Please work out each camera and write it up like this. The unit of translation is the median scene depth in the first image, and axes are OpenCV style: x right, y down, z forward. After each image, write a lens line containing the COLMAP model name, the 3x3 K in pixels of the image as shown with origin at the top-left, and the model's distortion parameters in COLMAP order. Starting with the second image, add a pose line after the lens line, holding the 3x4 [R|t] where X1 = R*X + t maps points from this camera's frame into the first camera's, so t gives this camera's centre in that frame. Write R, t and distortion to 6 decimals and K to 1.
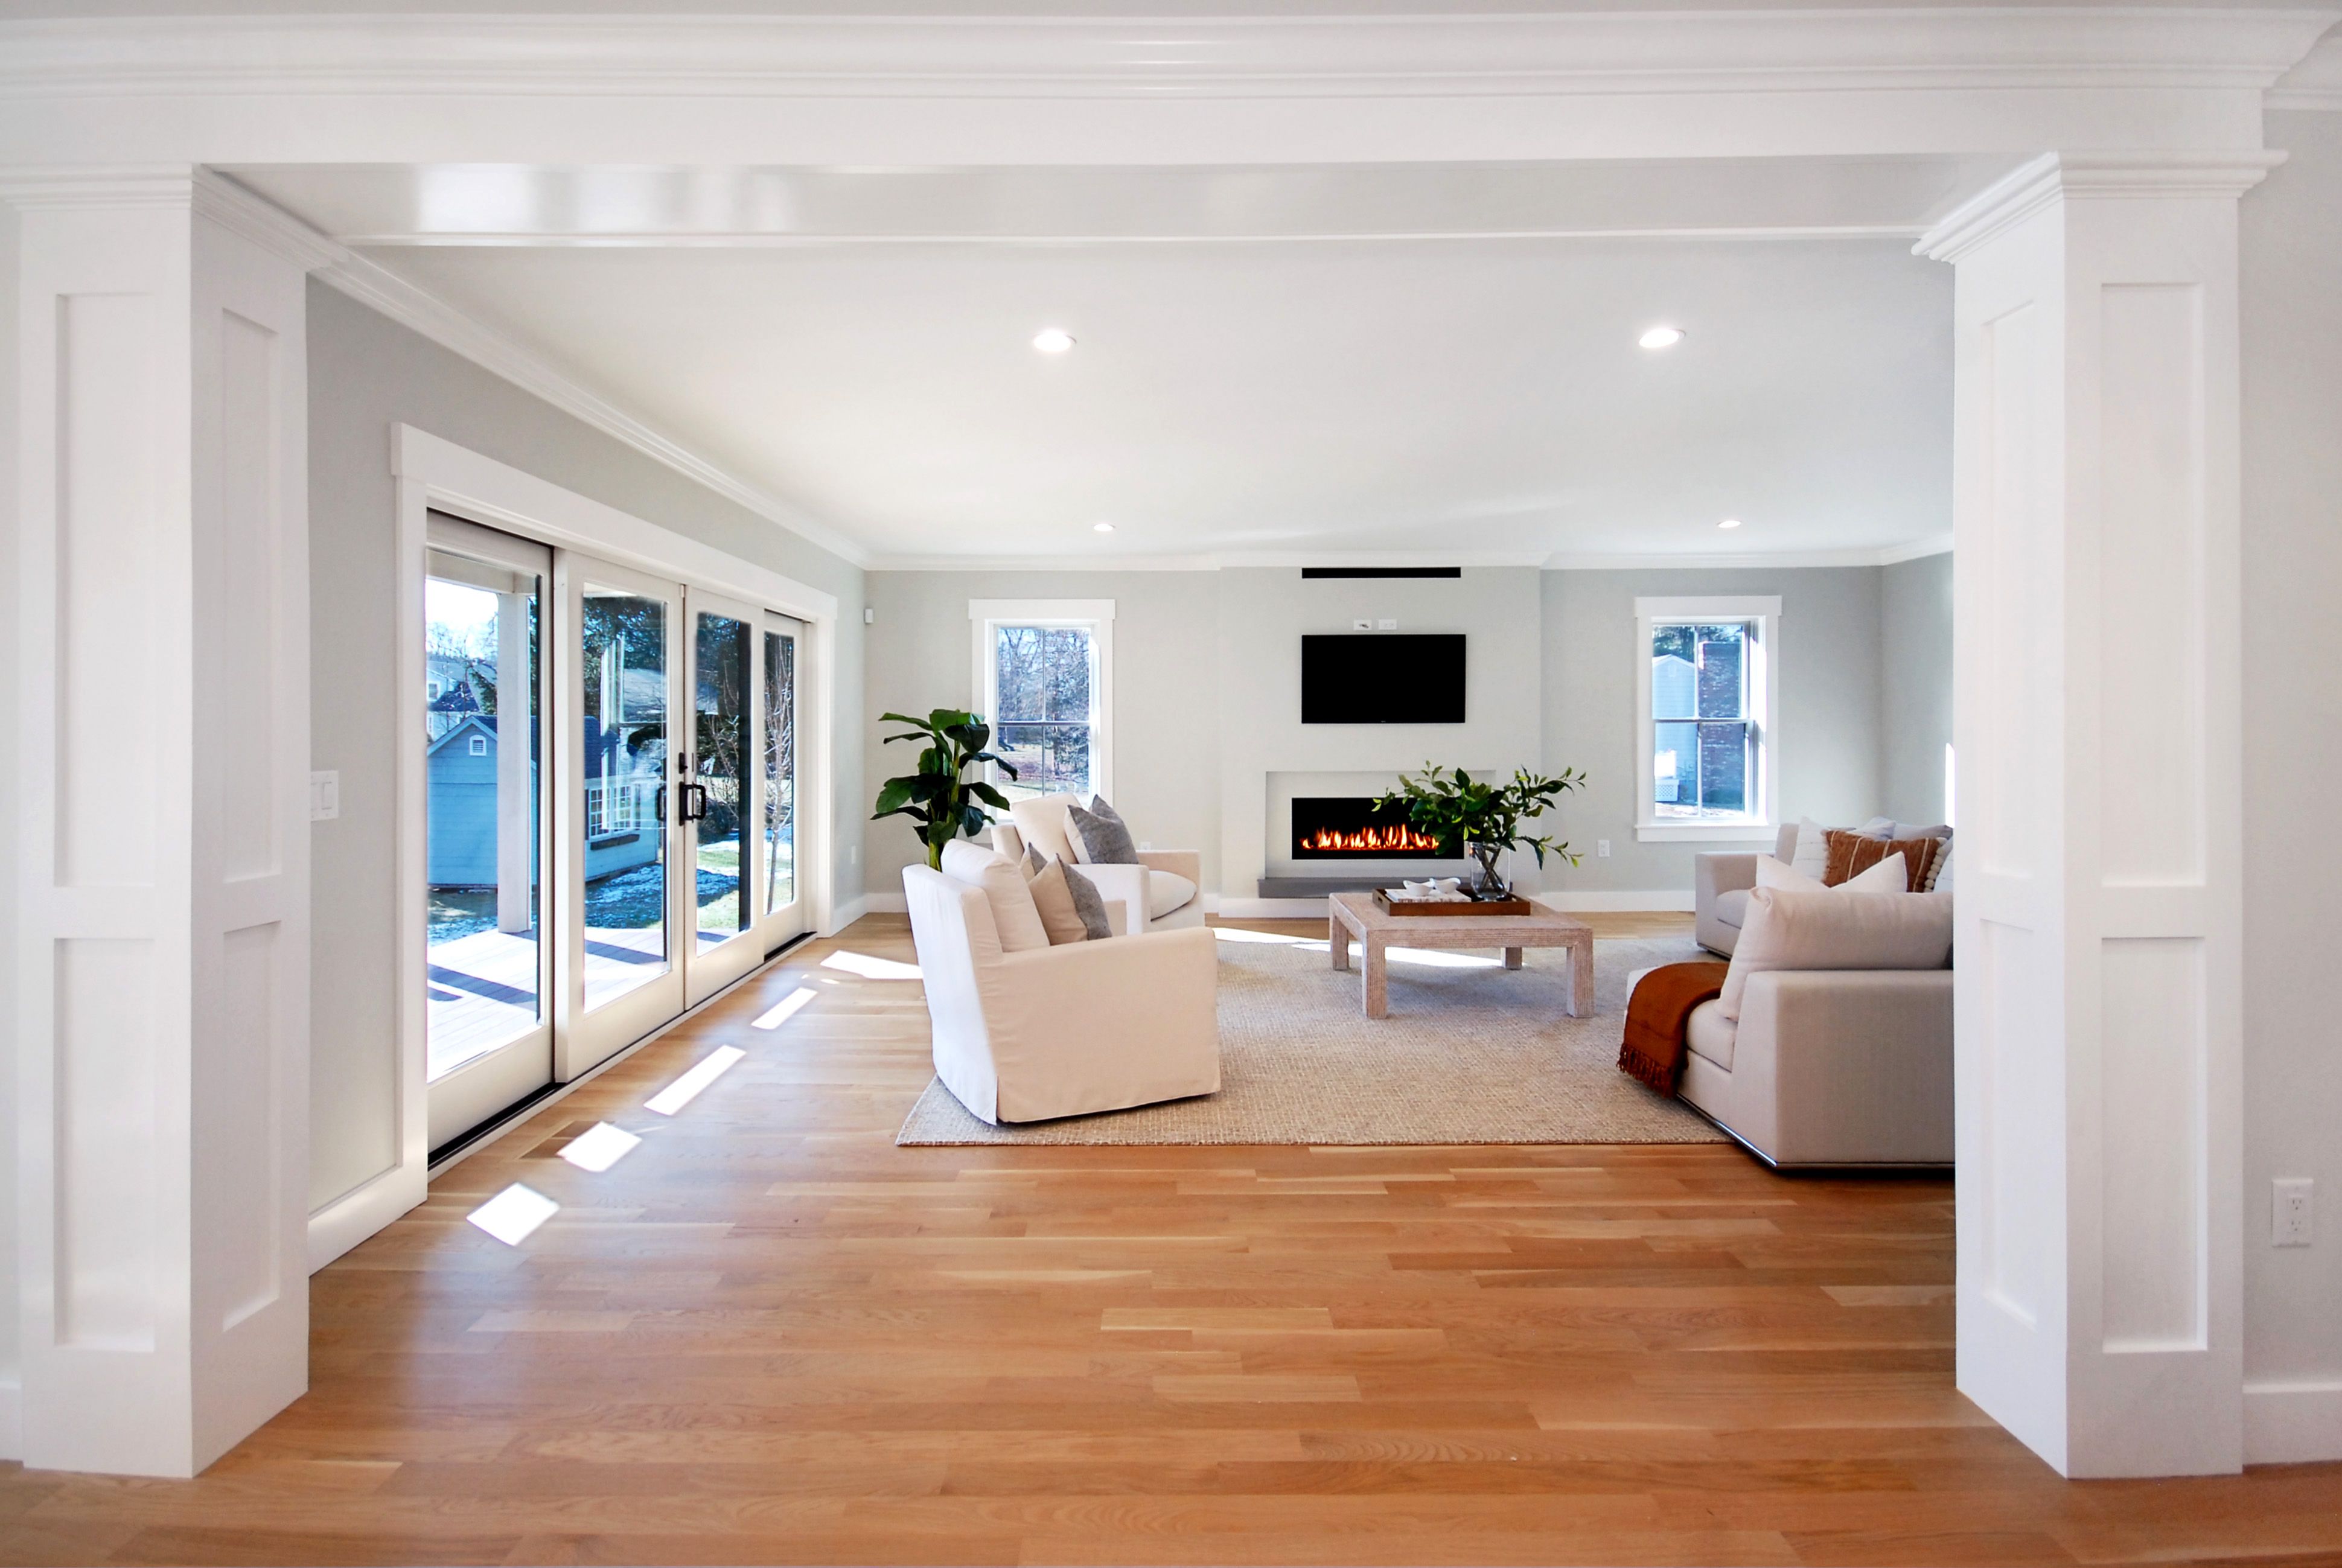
lens RADIAL K [[1063.4, 0, 1207.9], [0, 1063.4, 728.2], [0, 0, 1]] dist [-0.000402, -0.001325]
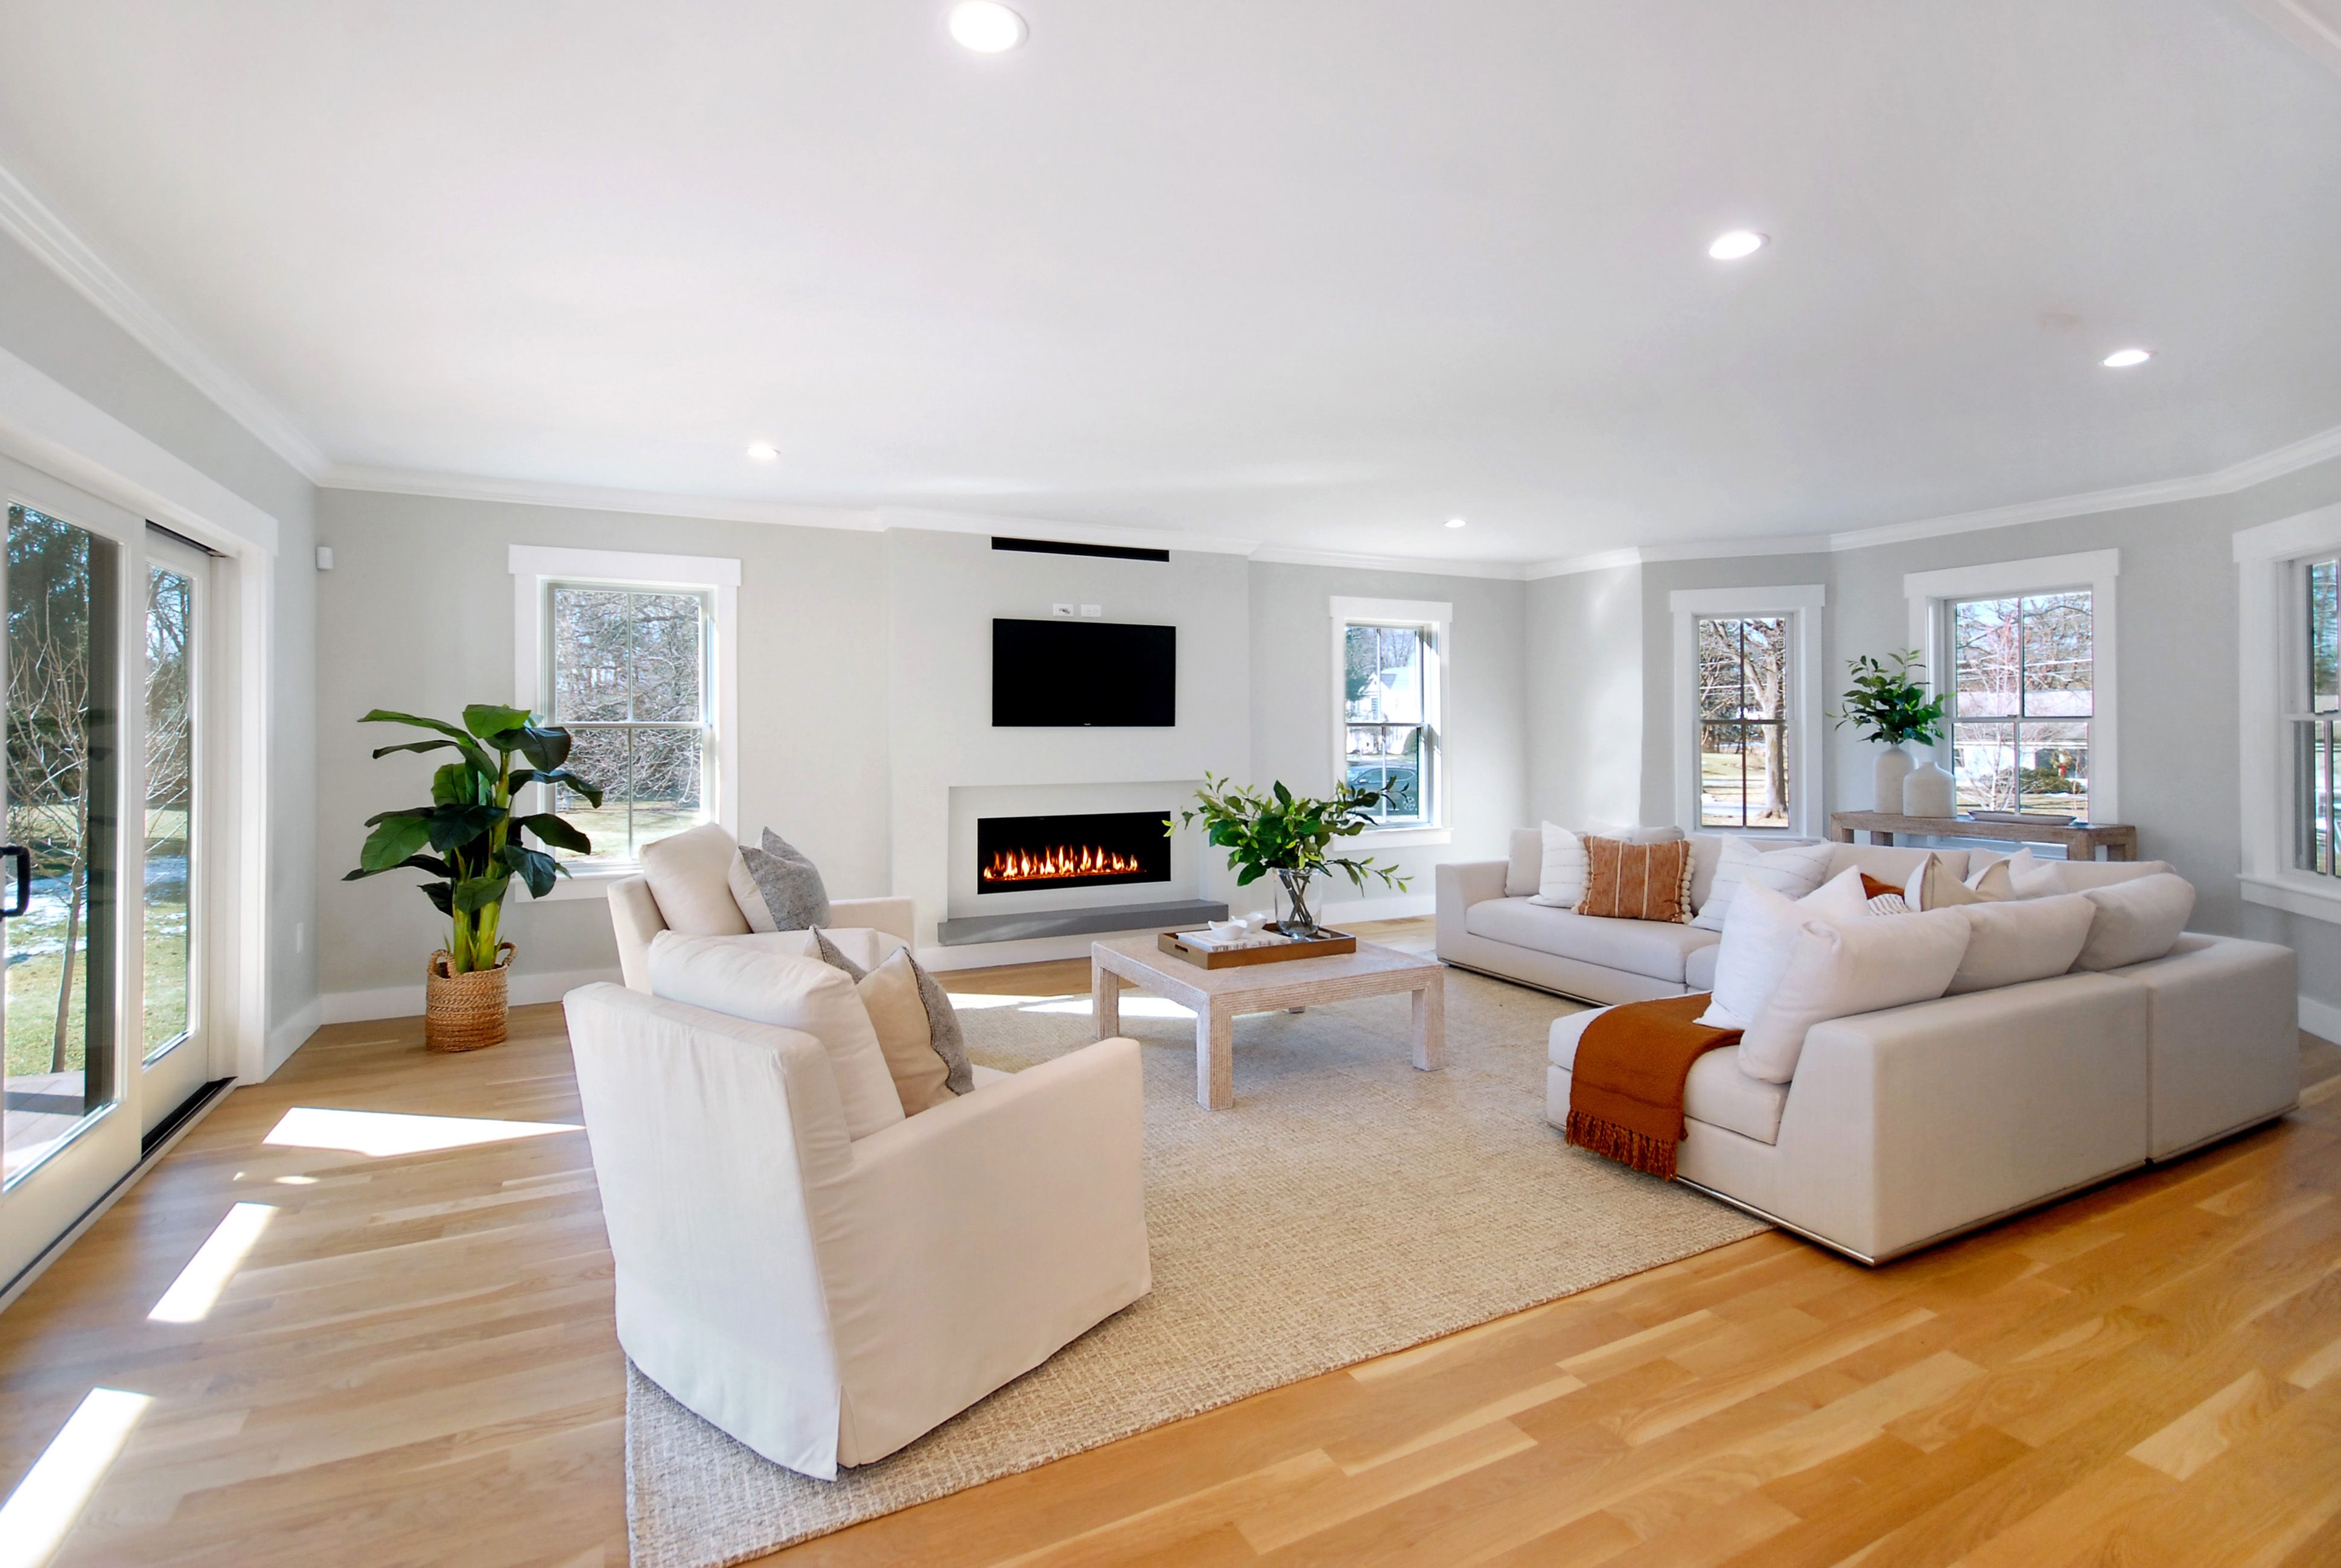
lens RADIAL K [[1063.0, 0, 1207.4], [0, 1063.0, 728.2], [0, 0, 1]] dist [-0.000402, -0.001325]
pose [[0.901675, 0.000481, 0.432414, -0.152523], [0.001846, 0.999986, -0.004960, 0.001030], [-0.432411, 0.005270, 0.901661, 0.256537]]
